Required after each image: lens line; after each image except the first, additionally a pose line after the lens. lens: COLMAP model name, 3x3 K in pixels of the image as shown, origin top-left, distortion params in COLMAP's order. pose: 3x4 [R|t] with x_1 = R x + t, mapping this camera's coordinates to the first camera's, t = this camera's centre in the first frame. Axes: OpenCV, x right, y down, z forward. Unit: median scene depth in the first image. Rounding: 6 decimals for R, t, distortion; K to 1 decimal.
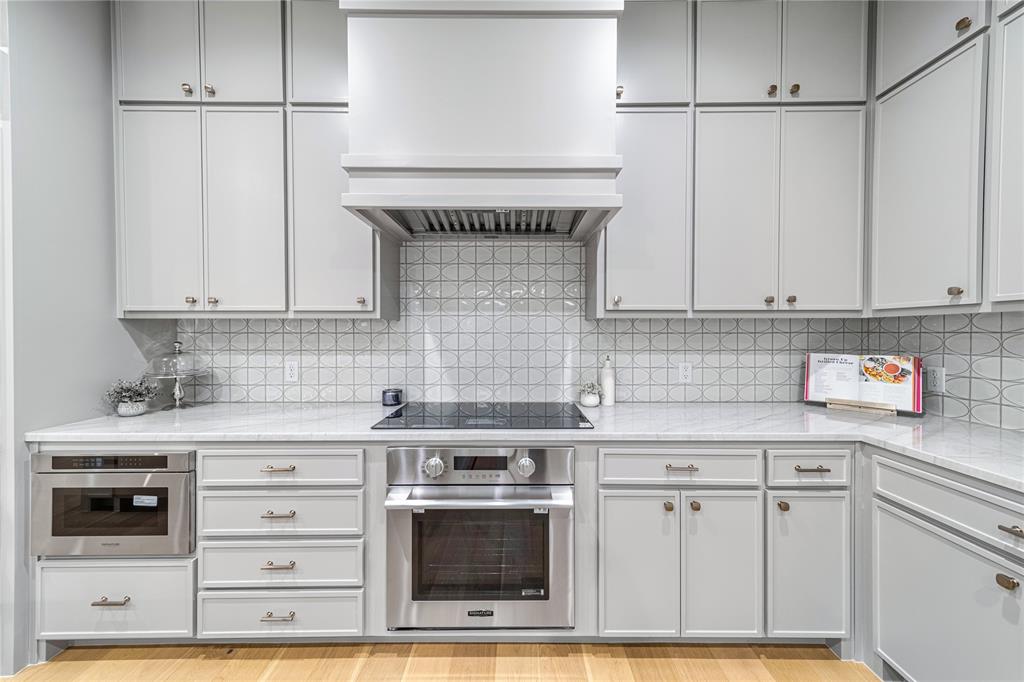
lens RADIAL K [[357.8, 0, 514.9], [0, 357.8, 336.0], [0, 0, 1]] dist [0.008165, -0.000100]
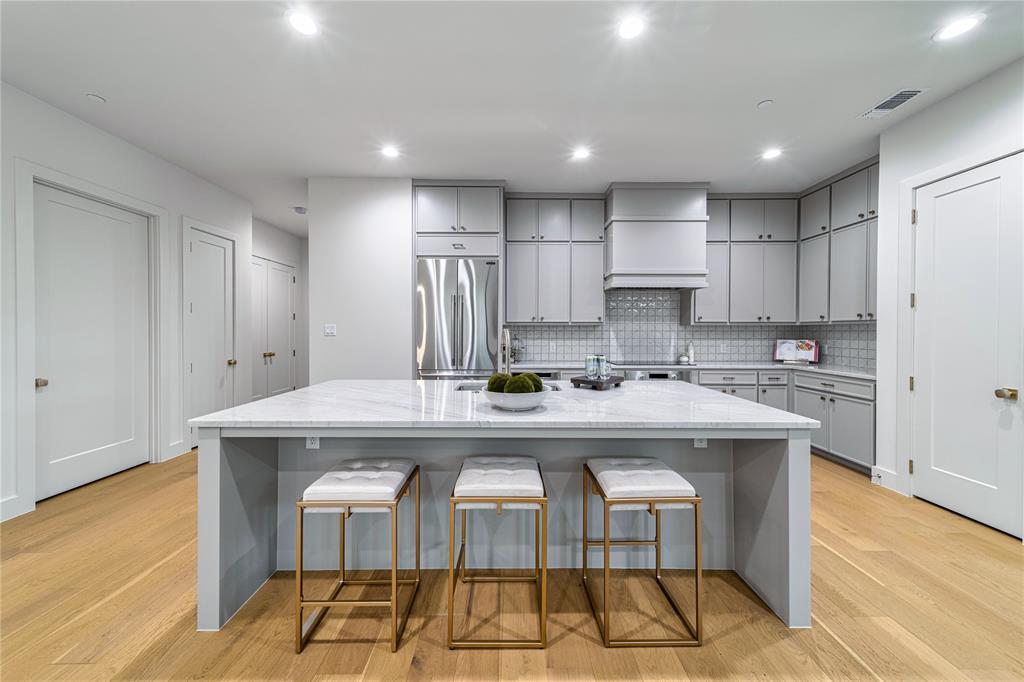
lens RADIAL K [[357.8, 0, 514.5], [0, 357.8, 332.8], [0, 0, 1]] dist [0.008165, -0.000100]
pose [[0.999972, 0.001691, 0.007298, -1.050222], [-0.001657, 0.999988, -0.004666, 0.018578], [-0.007306, 0.004654, 0.999962, -1.536021]]
